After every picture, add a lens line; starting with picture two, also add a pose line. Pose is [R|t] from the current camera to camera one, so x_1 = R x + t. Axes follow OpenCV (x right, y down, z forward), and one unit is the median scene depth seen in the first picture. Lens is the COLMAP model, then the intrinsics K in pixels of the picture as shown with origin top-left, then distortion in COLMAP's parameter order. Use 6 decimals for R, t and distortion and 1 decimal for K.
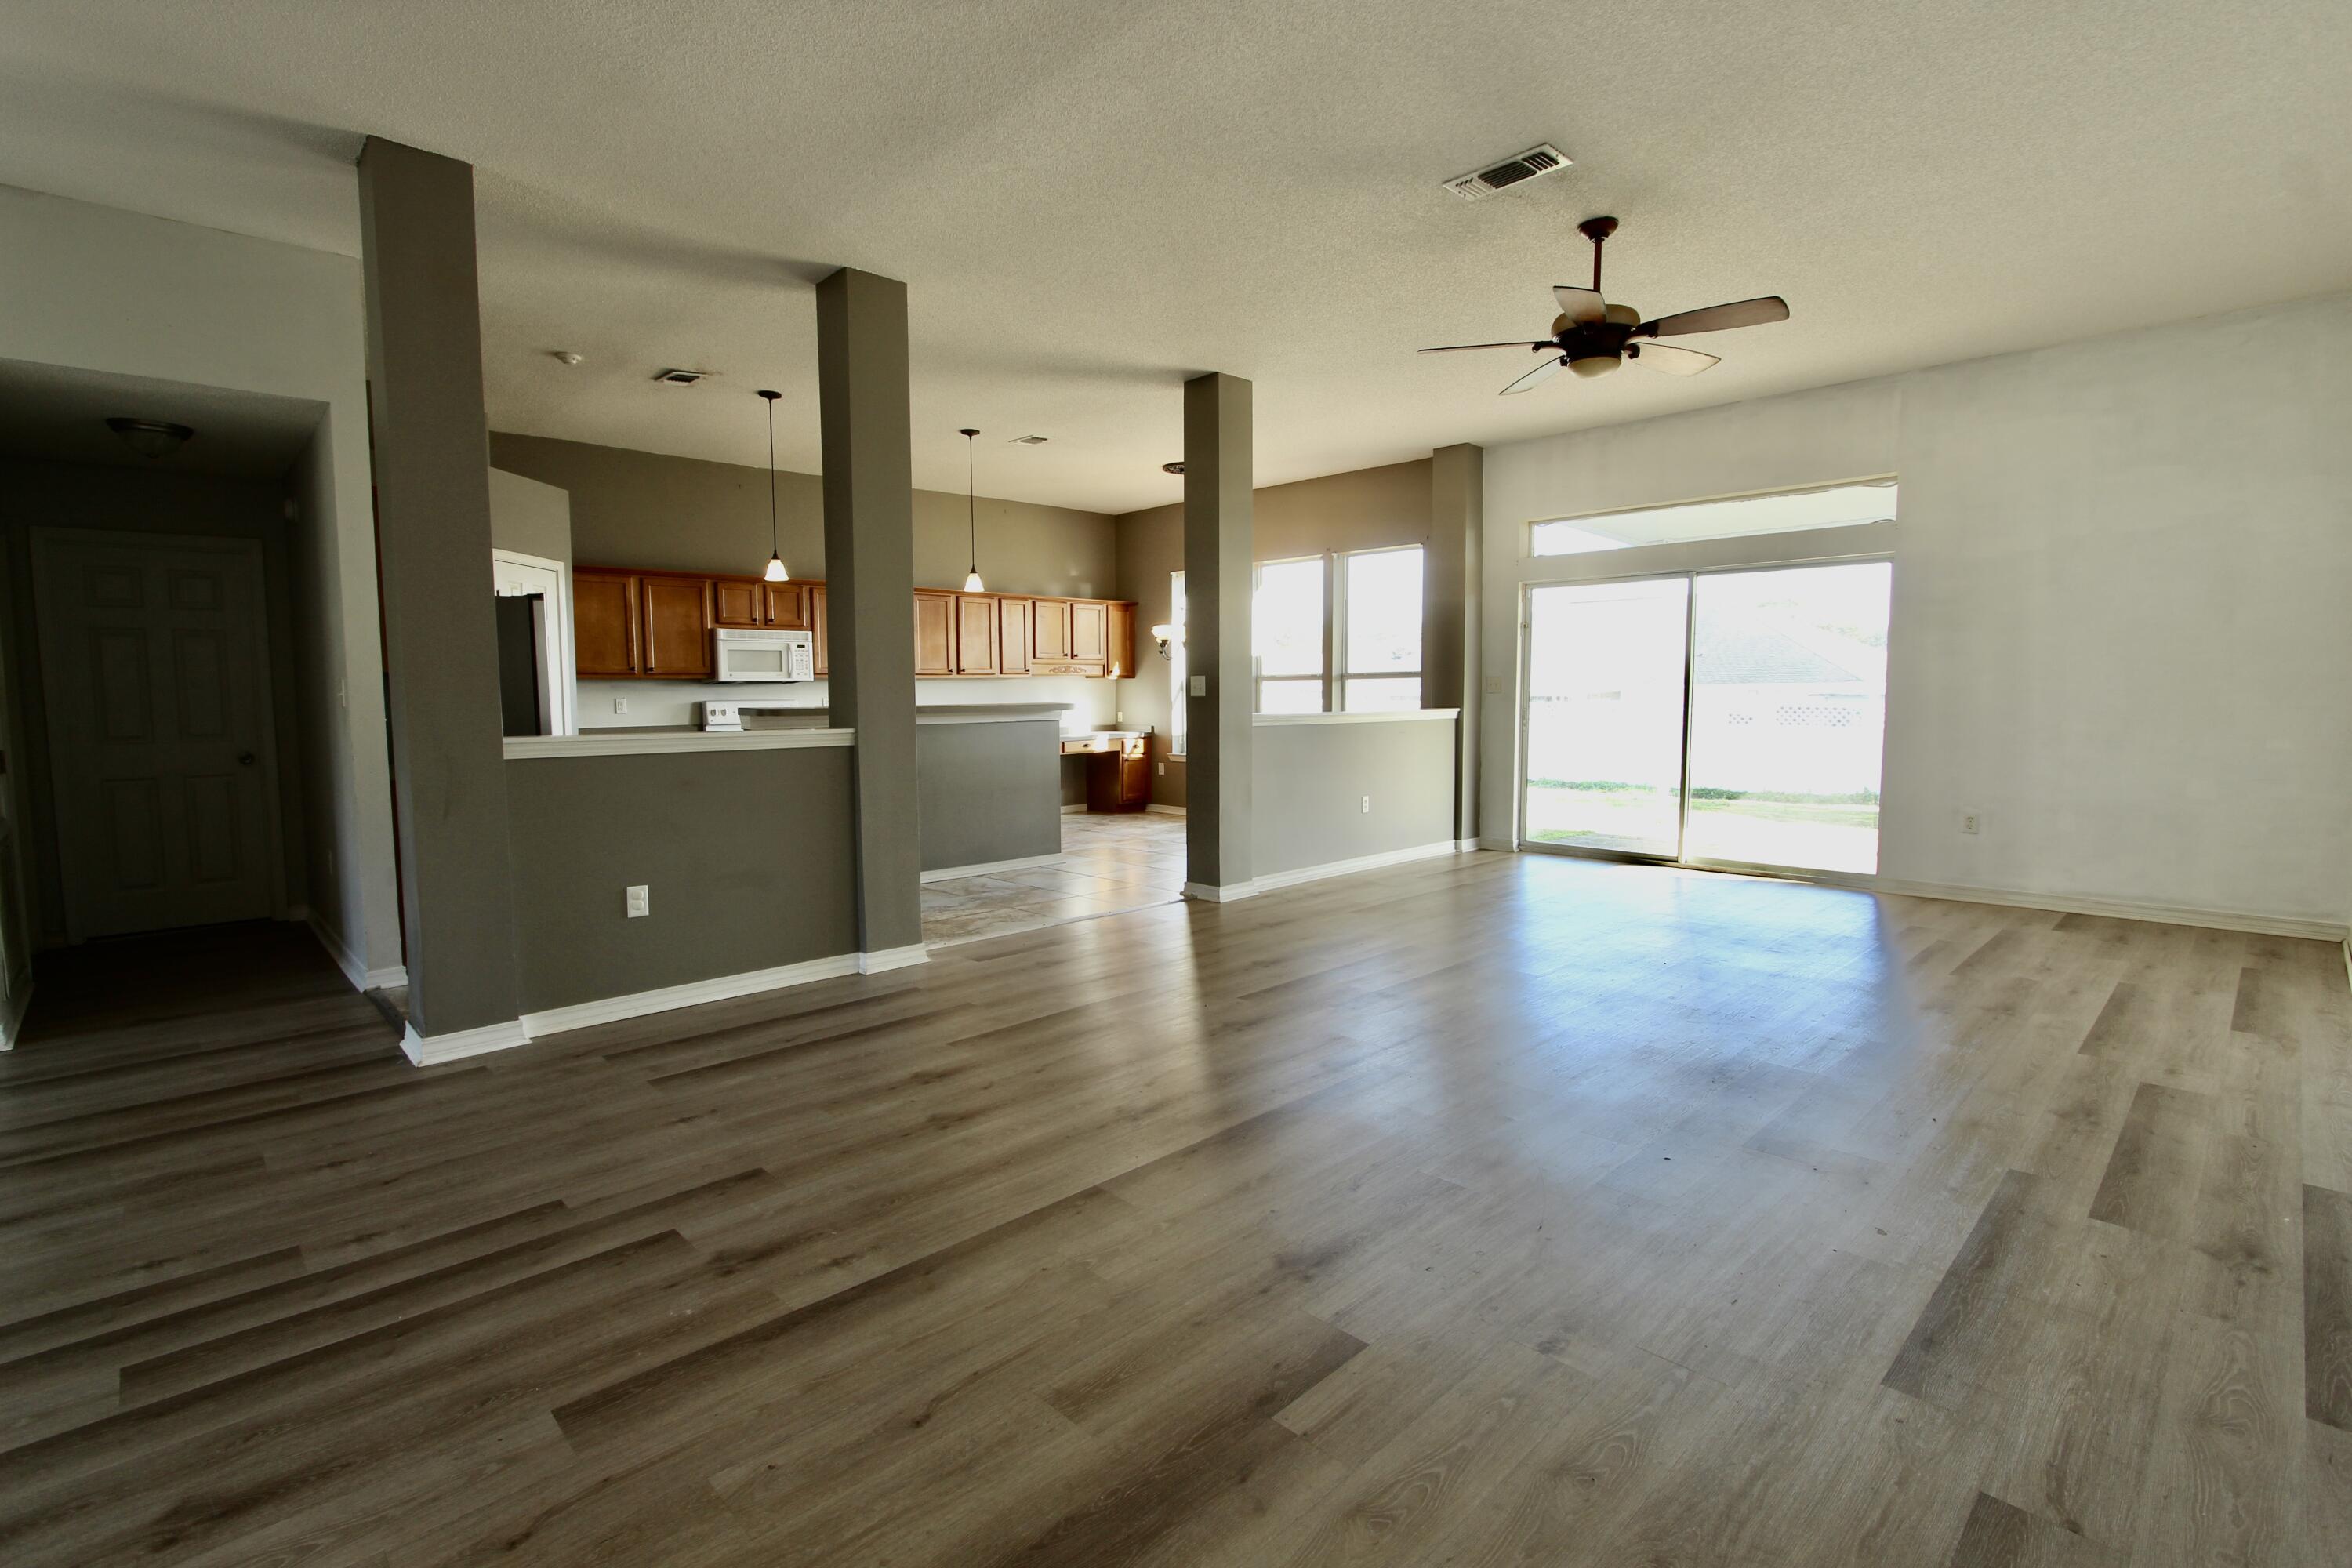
lens RADIAL K [[1086.5, 0, 1175.6], [0, 1086.5, 779.5], [0, 0, 1]] dist [-0.017464, 0.002543]
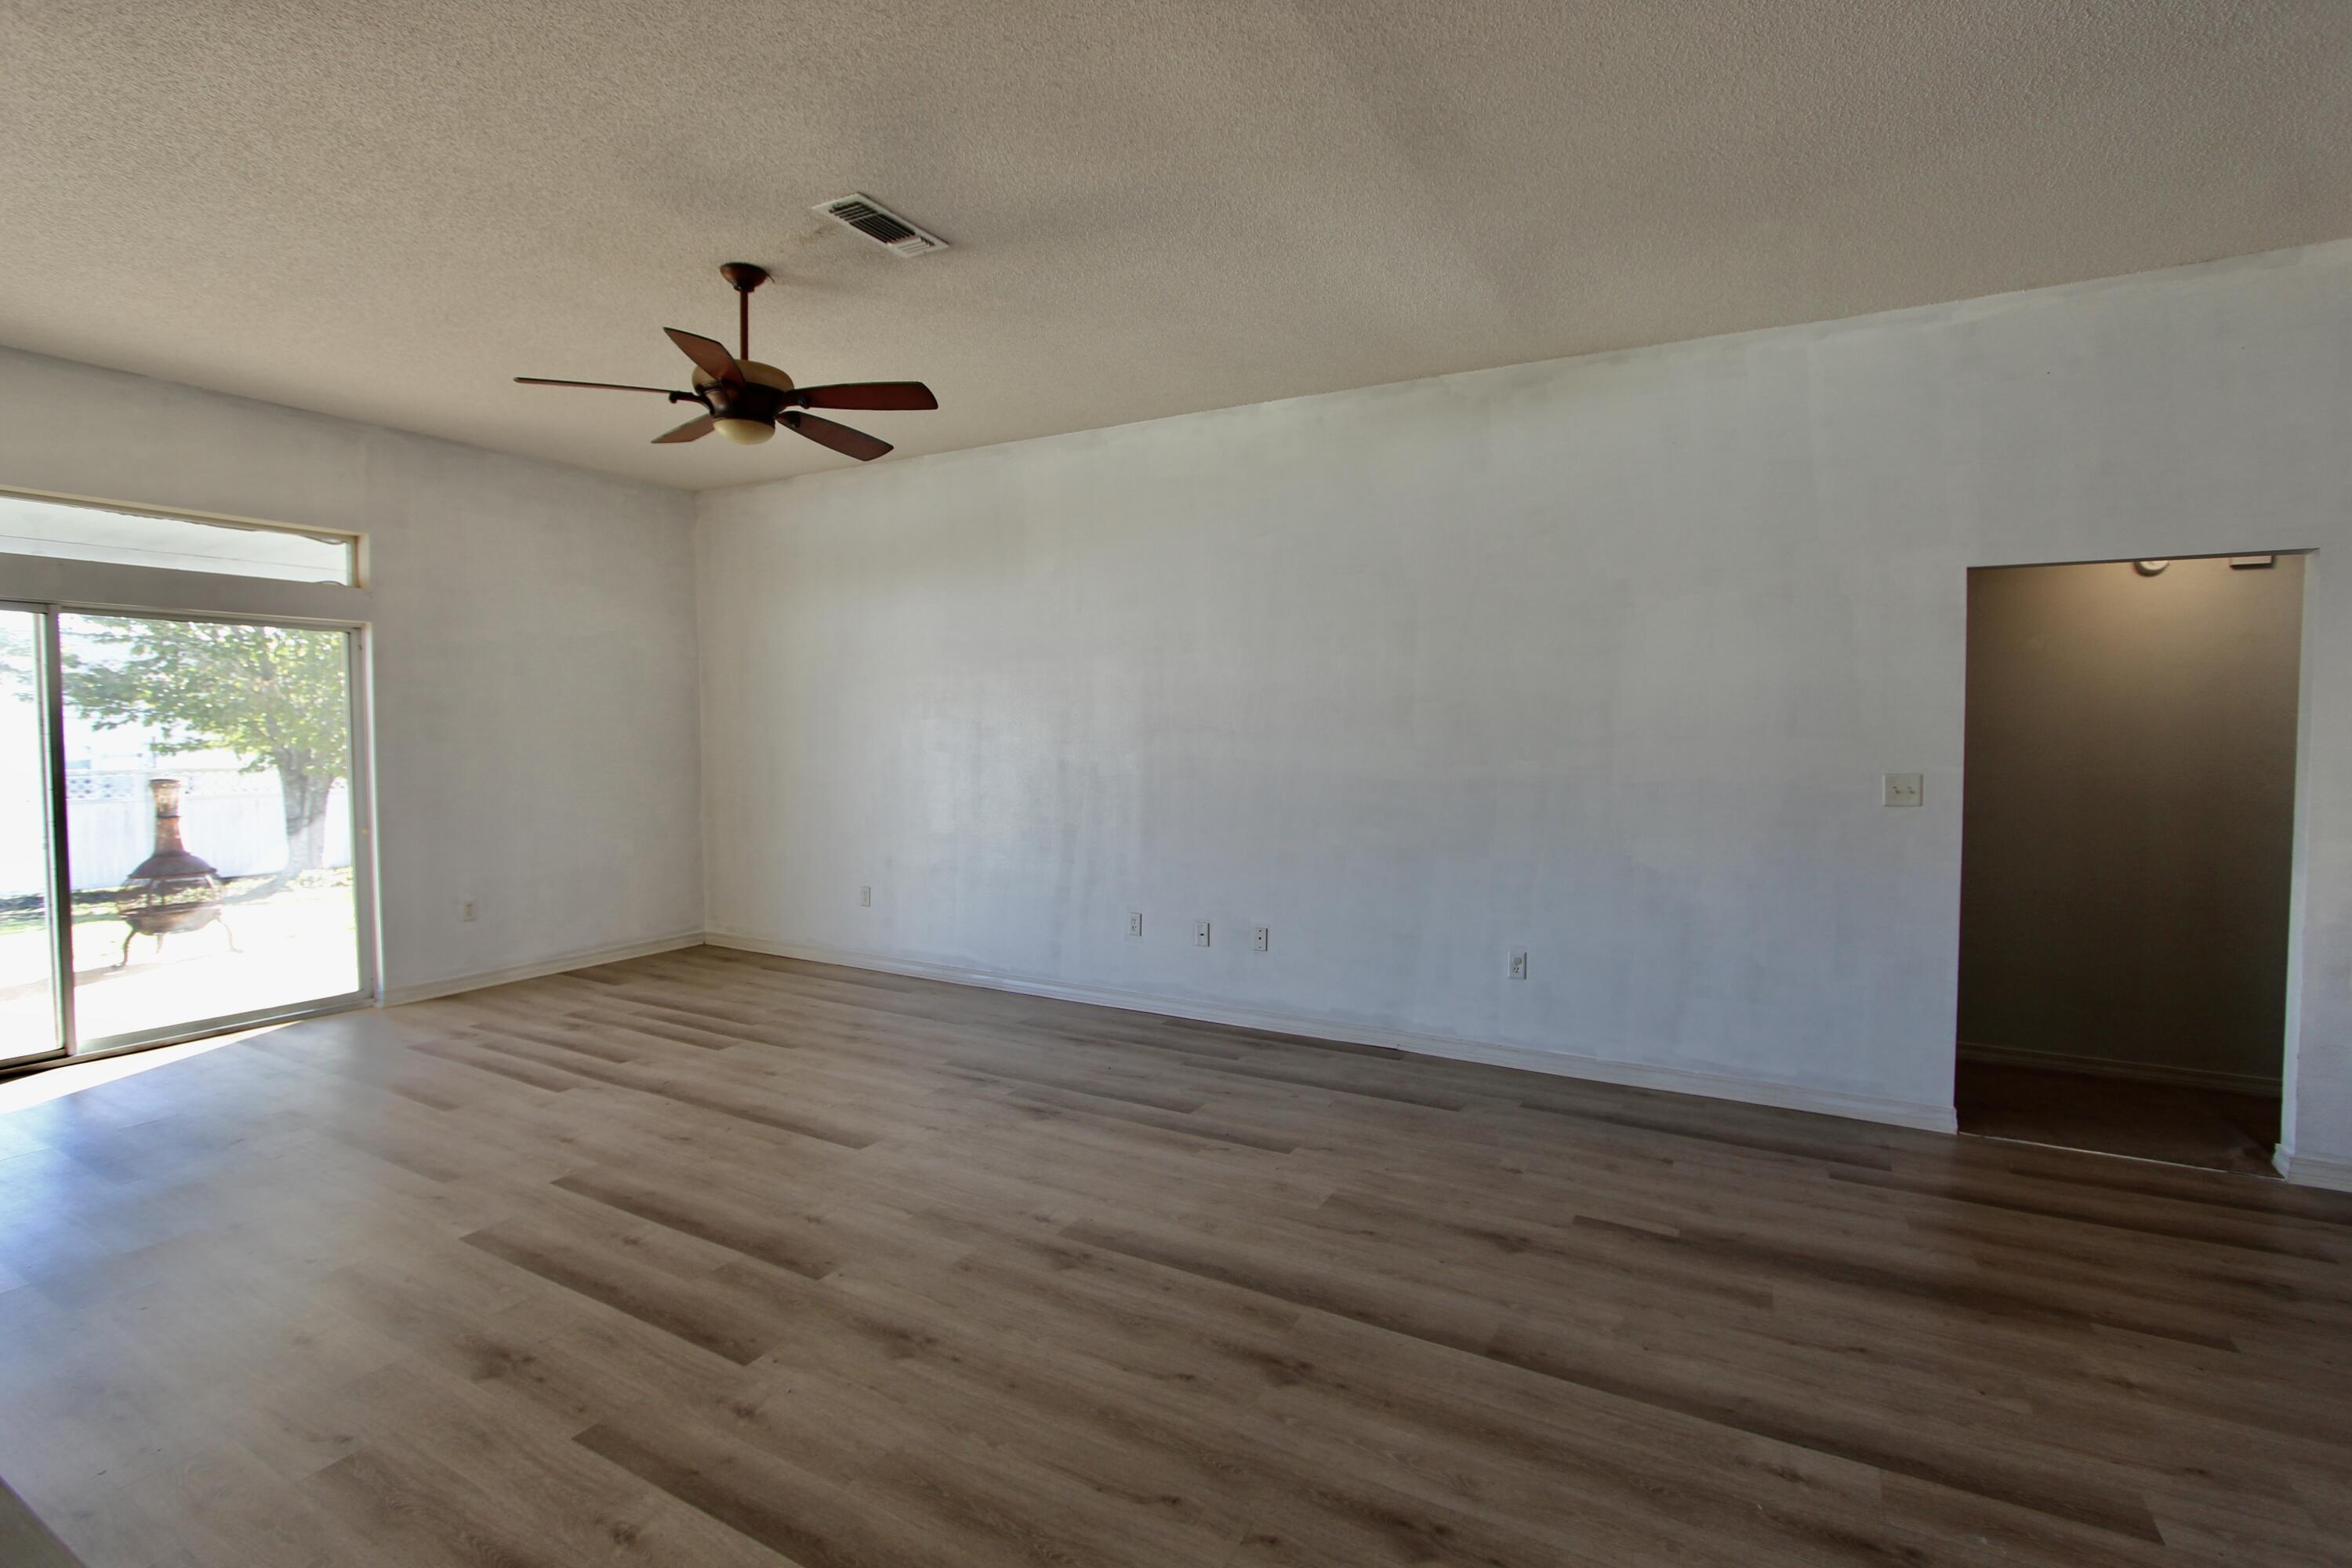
lens RADIAL K [[1082.0, 0, 1176.0], [0, 1082.0, 784.0], [0, 0, 1]] dist [-0.016227, 0.000592]
pose [[-0.286602, -0.041166, 0.957165, -0.552667], [0.079395, 0.994619, 0.066550, -0.127760], [-0.954754, 0.095067, -0.281792, 0.936283]]
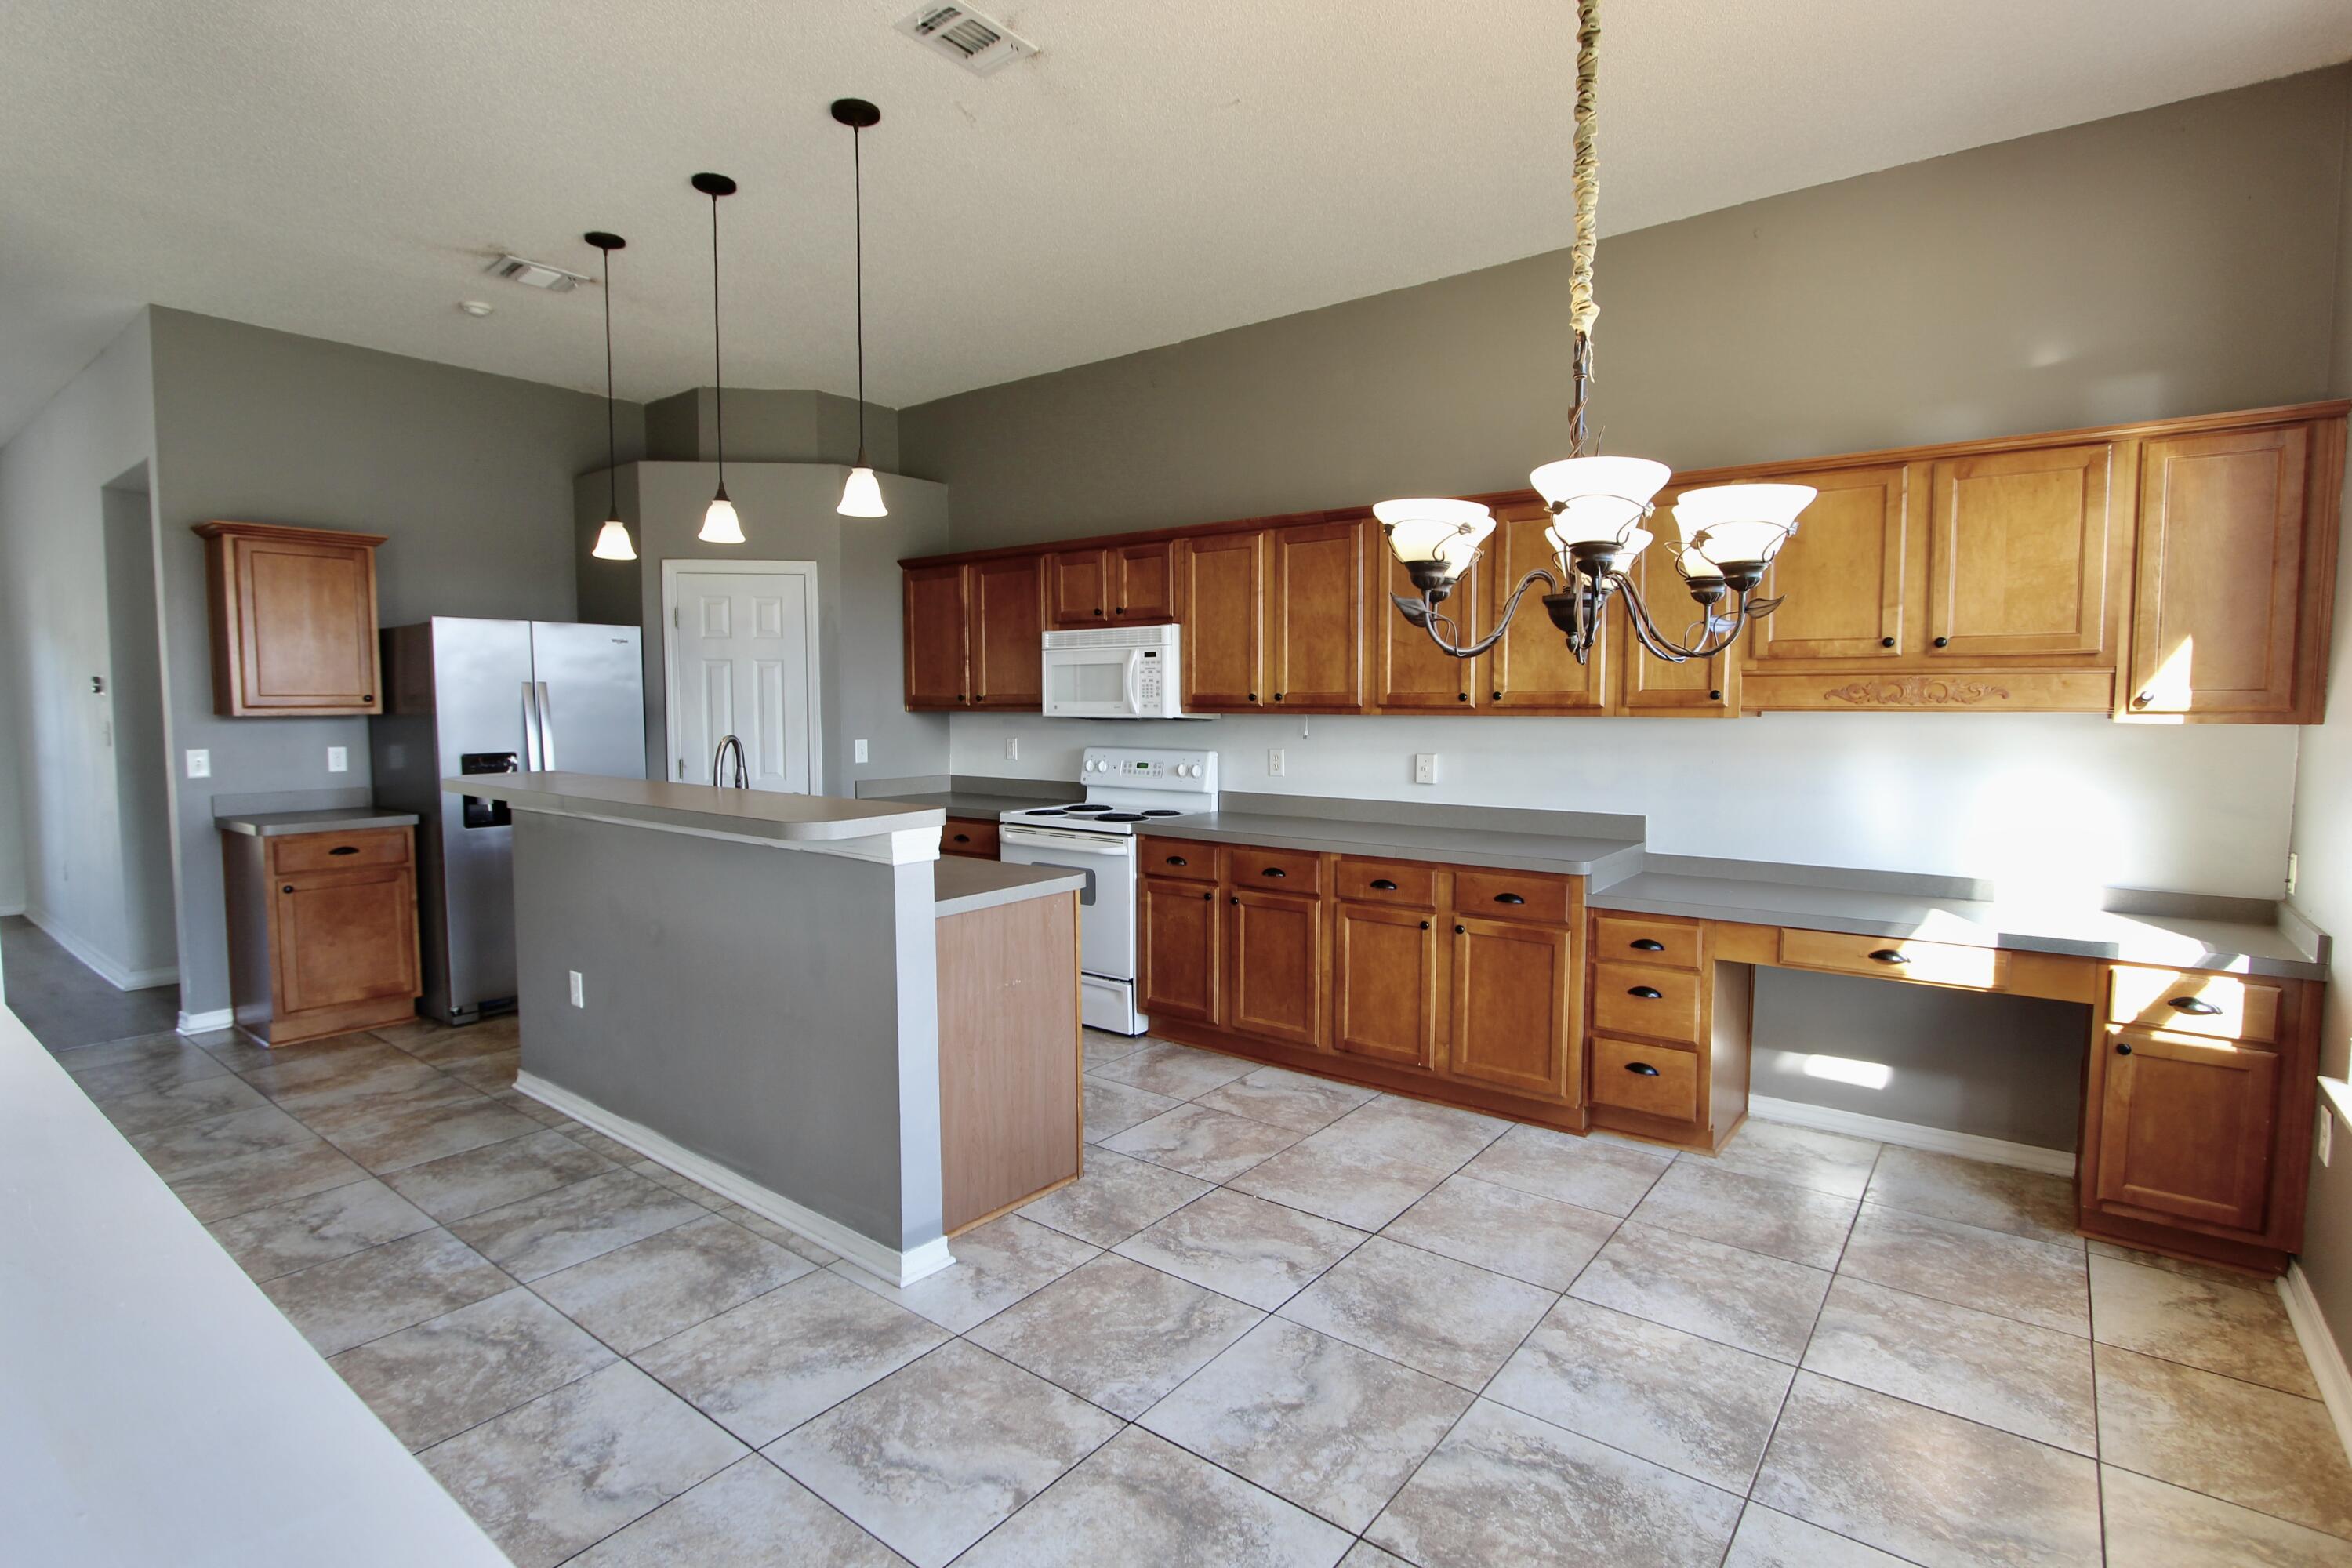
lens RADIAL K [[1086.5, 0, 1175.6], [0, 1086.5, 779.5], [0, 0, 1]] dist [-0.017464, 0.002543]
pose [[0.156948, 0.075601, -0.984709, 0.402952], [-0.087057, 0.994244, 0.062457, -0.190693], [0.983762, 0.075923, 0.162626, 1.853107]]
